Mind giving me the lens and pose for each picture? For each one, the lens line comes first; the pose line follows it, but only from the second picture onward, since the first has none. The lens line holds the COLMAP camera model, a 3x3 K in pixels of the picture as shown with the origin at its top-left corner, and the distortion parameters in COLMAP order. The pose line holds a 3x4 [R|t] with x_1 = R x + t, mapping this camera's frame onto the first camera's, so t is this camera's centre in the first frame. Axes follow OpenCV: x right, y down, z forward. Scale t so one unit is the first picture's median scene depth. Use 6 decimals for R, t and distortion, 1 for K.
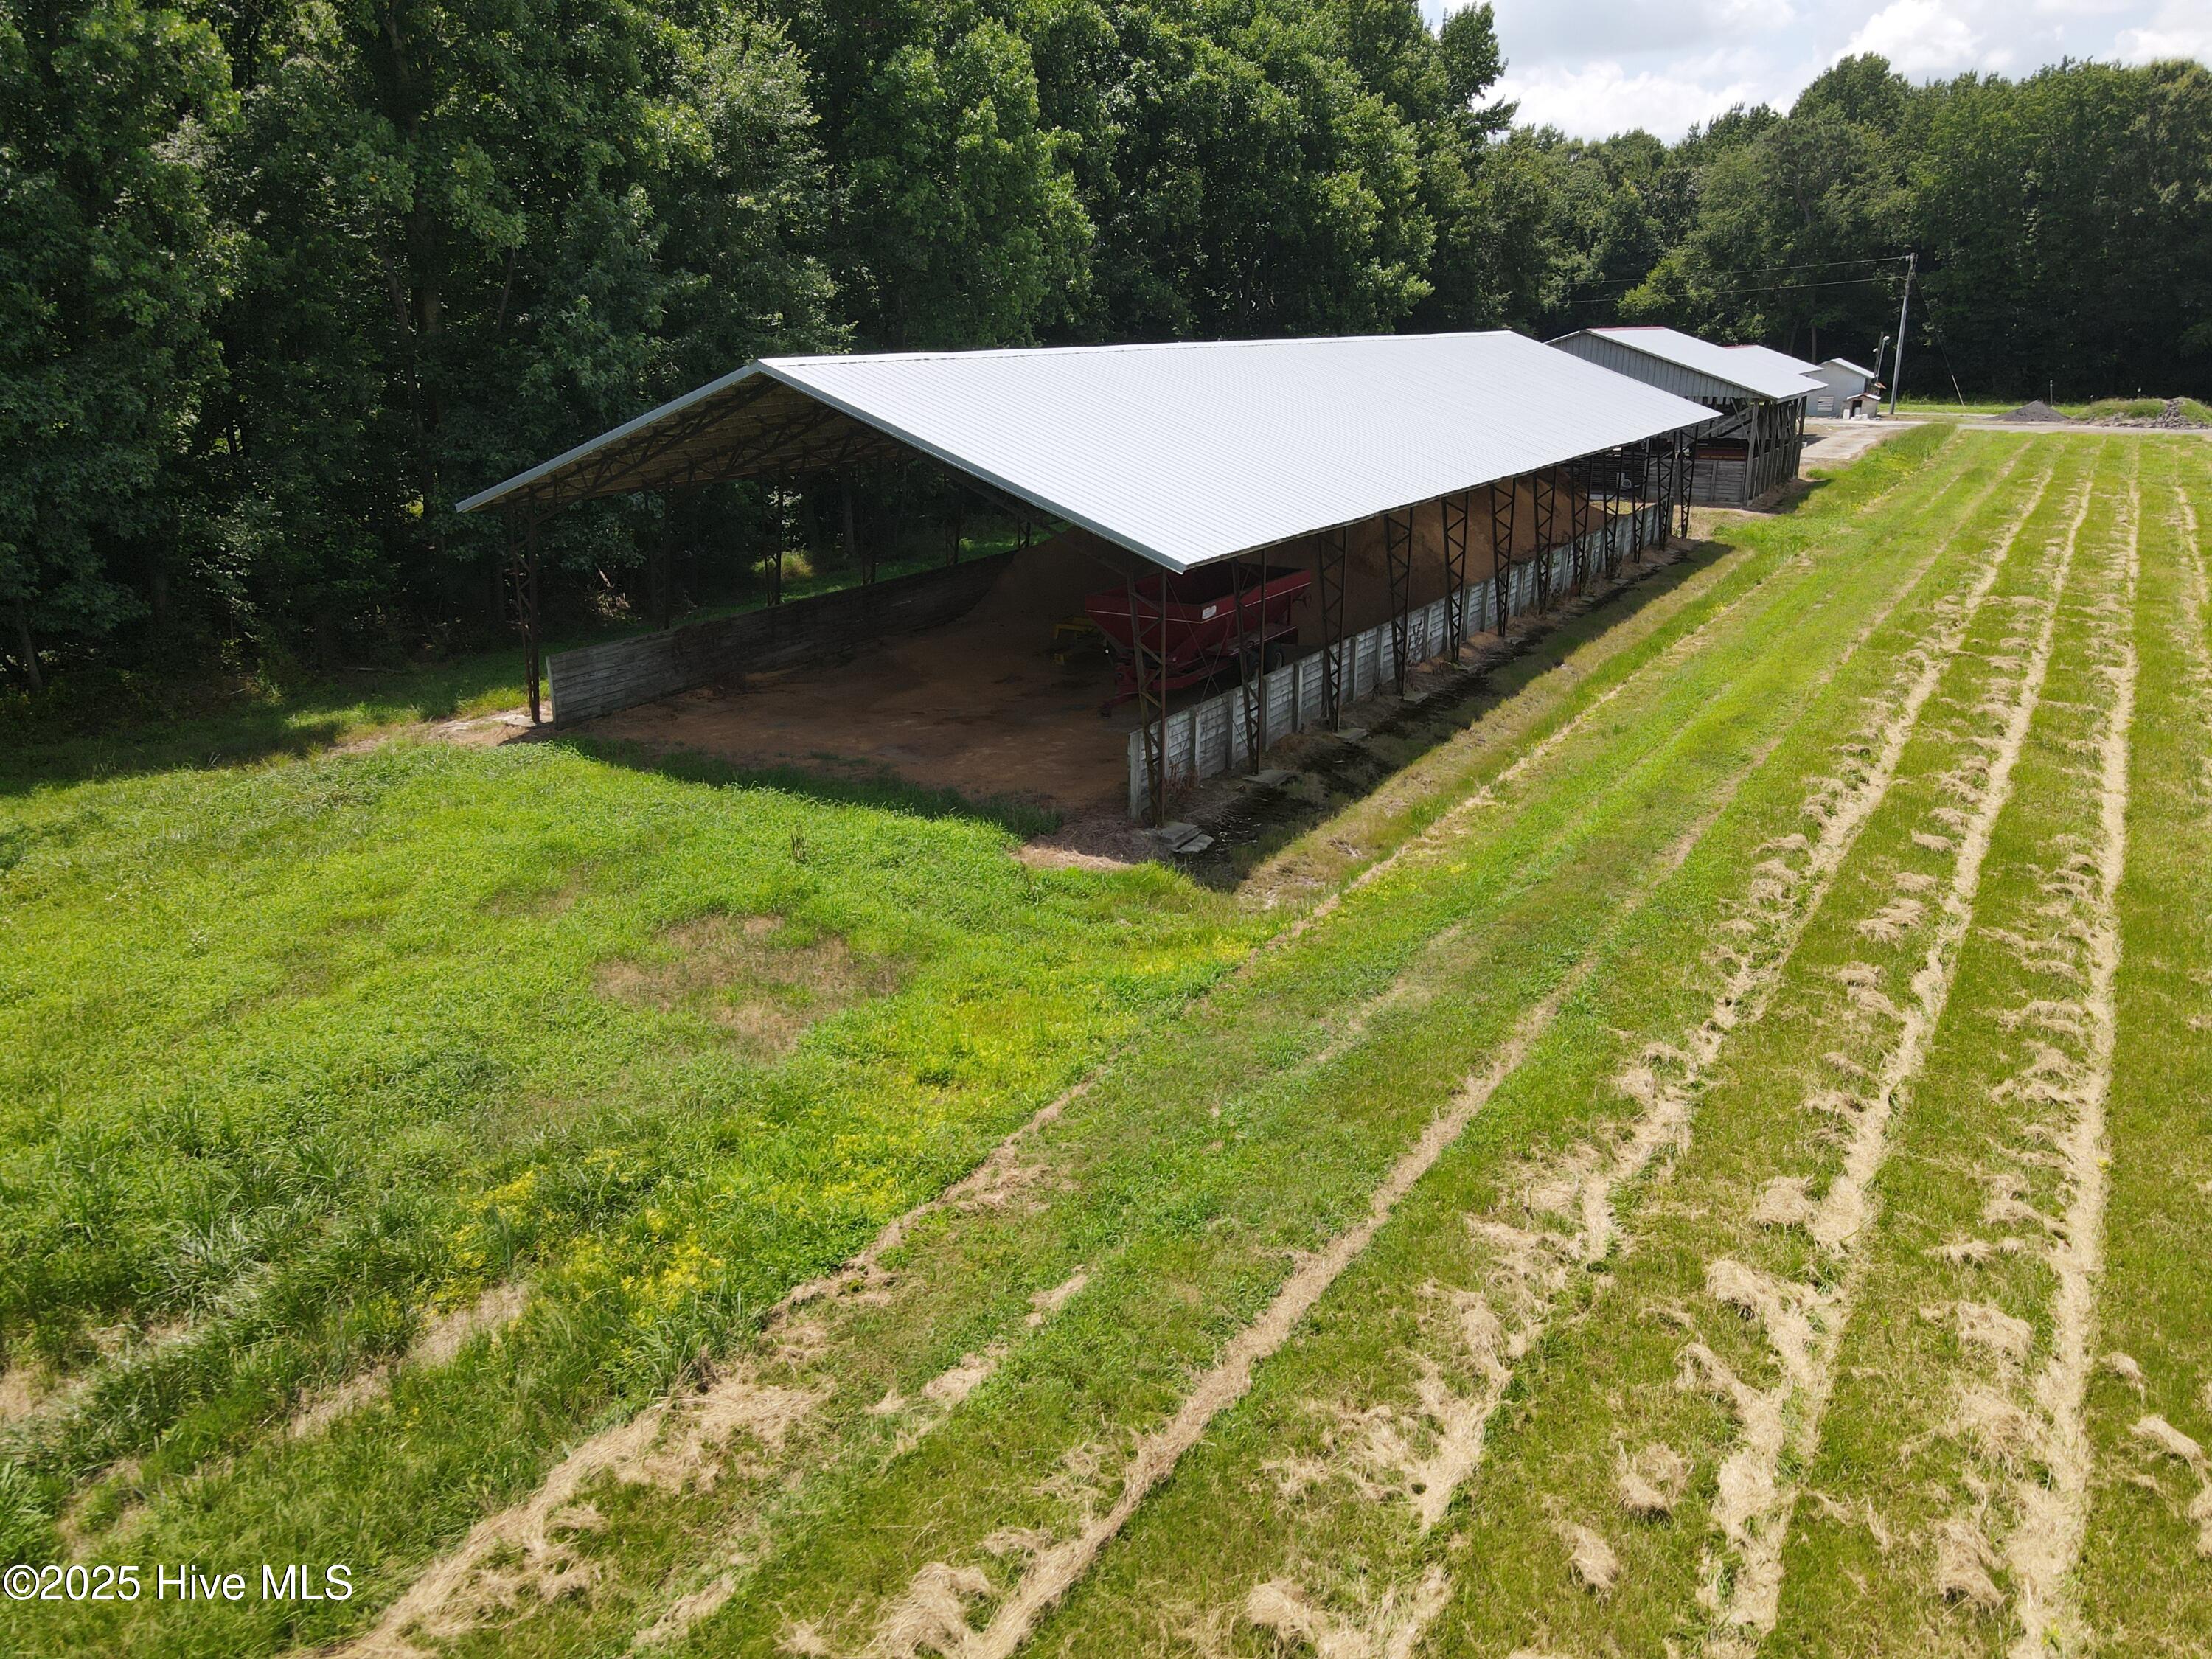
lens RADIAL K [[1630.0, 0, 1106.0], [0, 1630.0, 829.5], [0, 0, 1]] dist [0.001413, -0.026668]
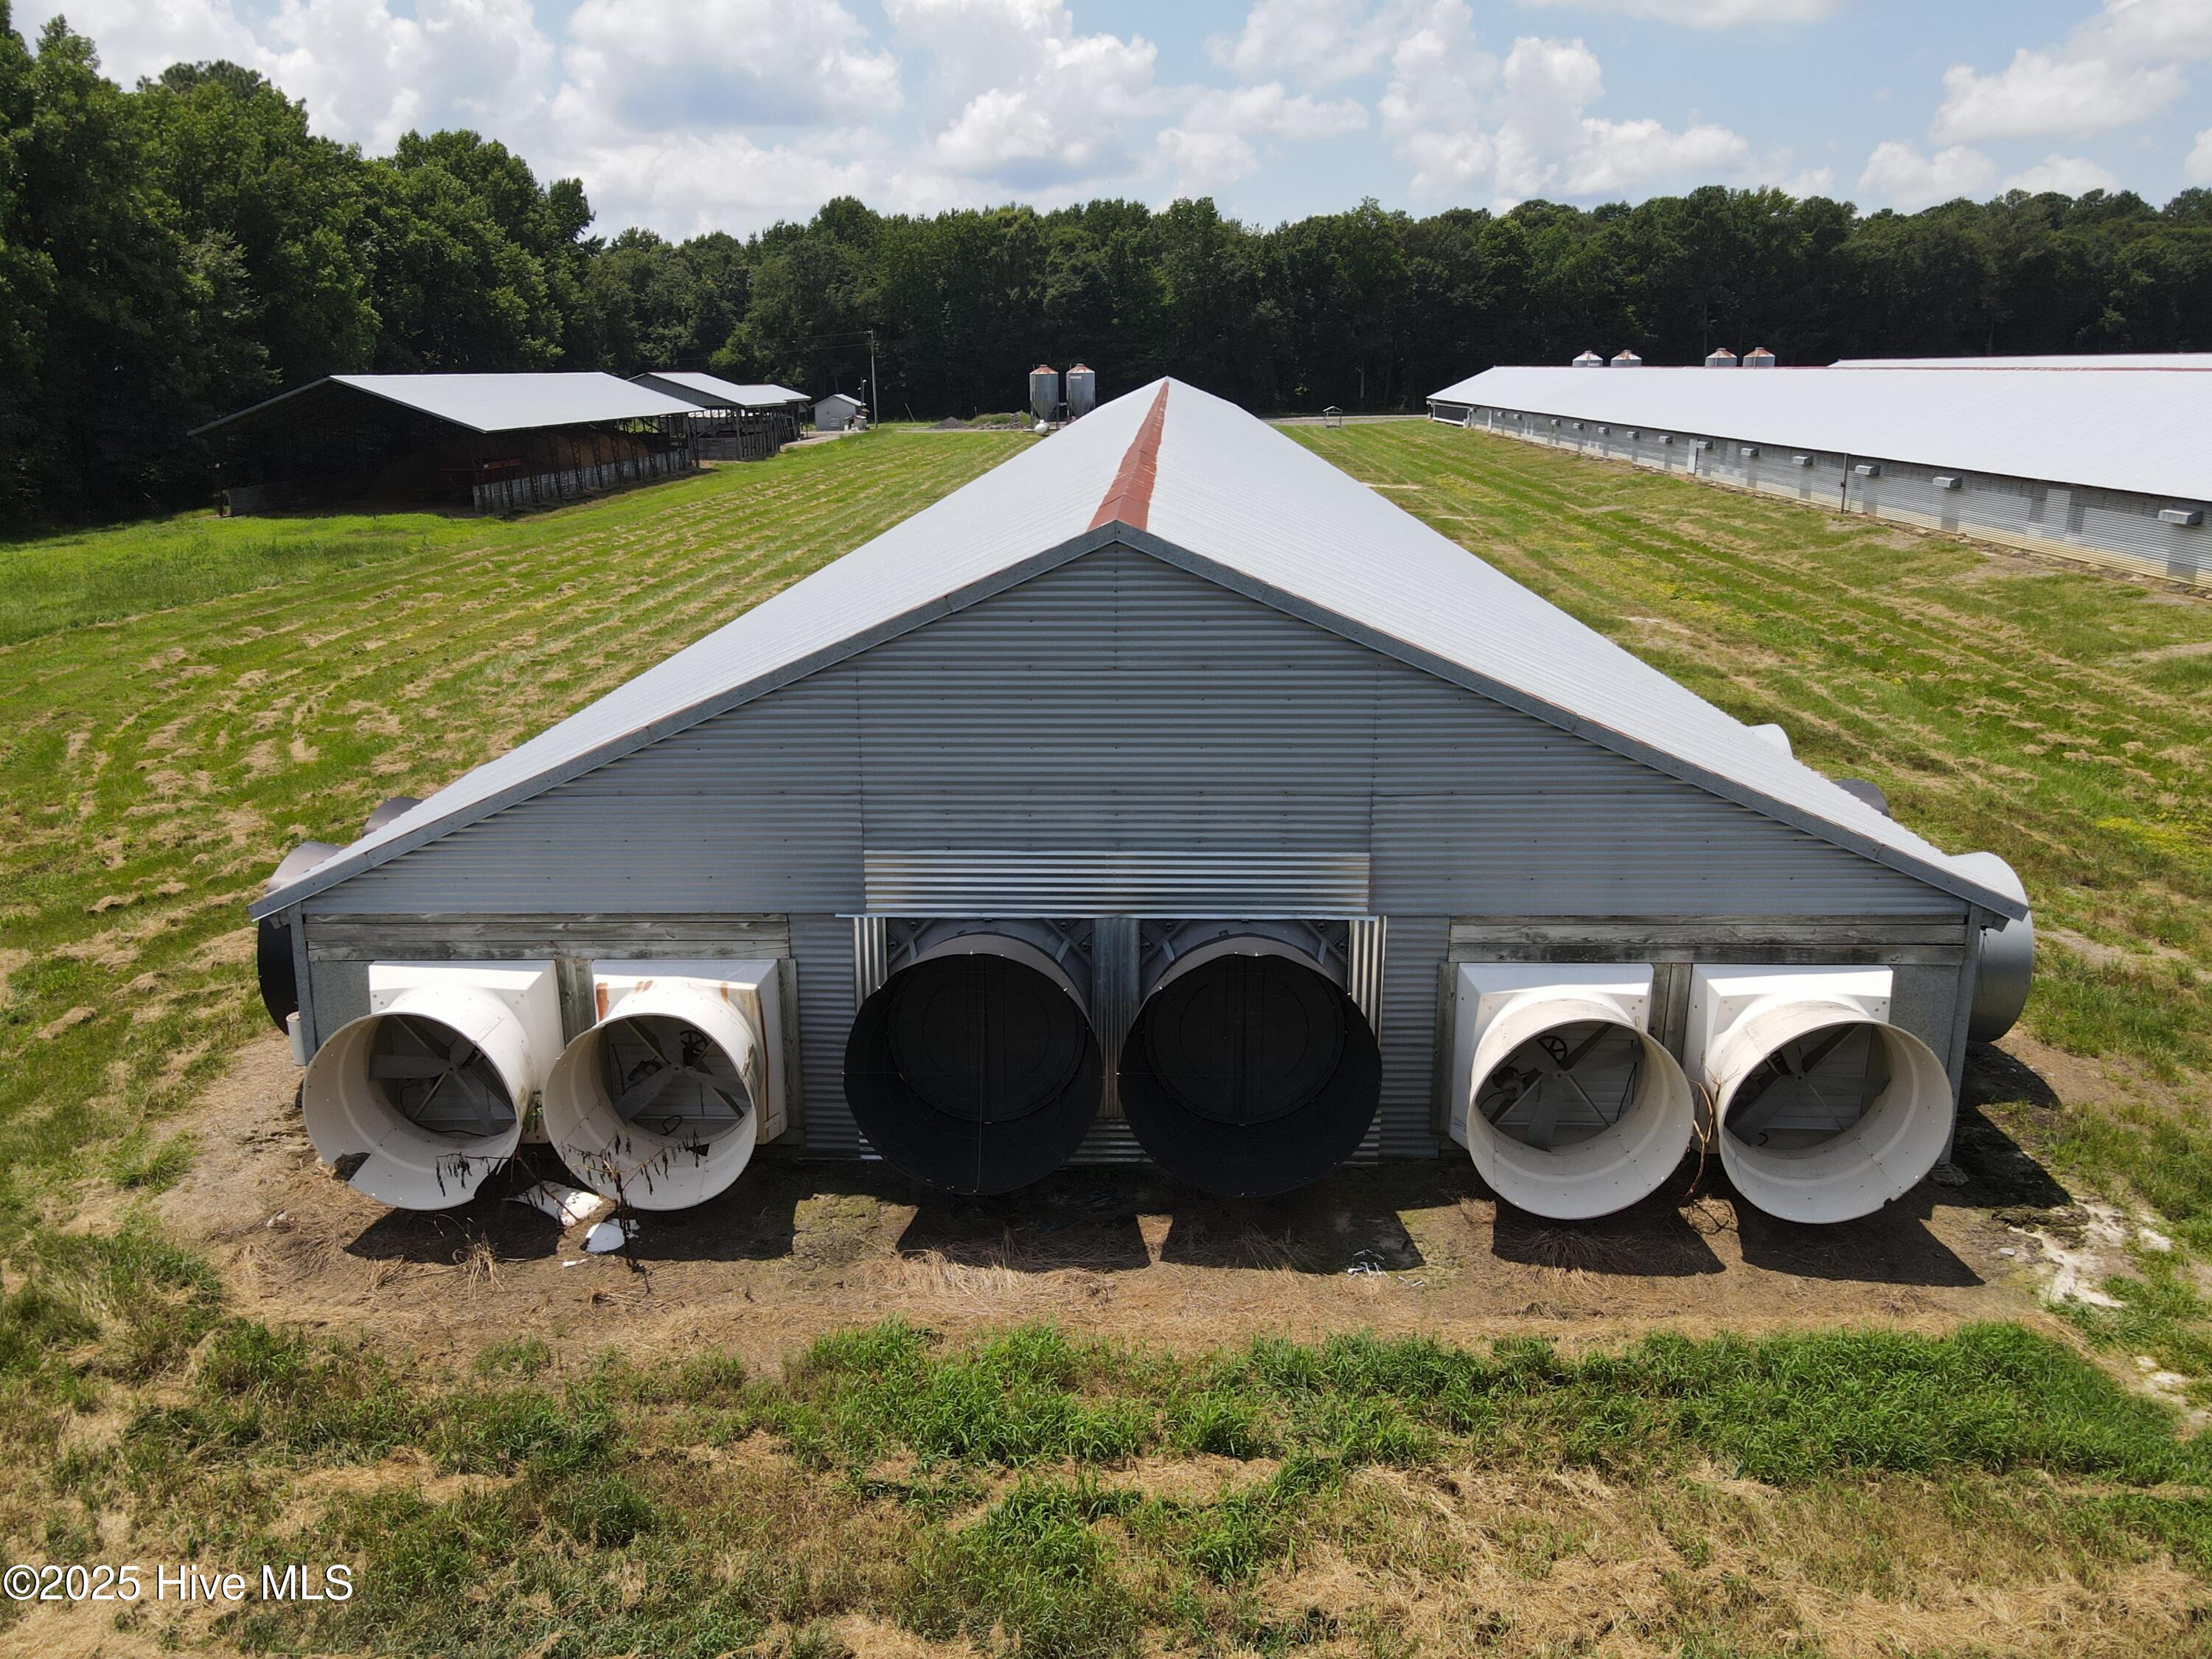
lens RADIAL K [[1630.0, 0, 1095.3], [0, 1630.0, 820.8], [0, 0, 1]] dist [0.010365, 0.022134]
pose [[0.889095, -0.125544, 0.440170, -0.119793], [0.142401, 0.989795, -0.005328, 0.238657], [-0.435009, 0.067417, 0.897899, -0.732920]]
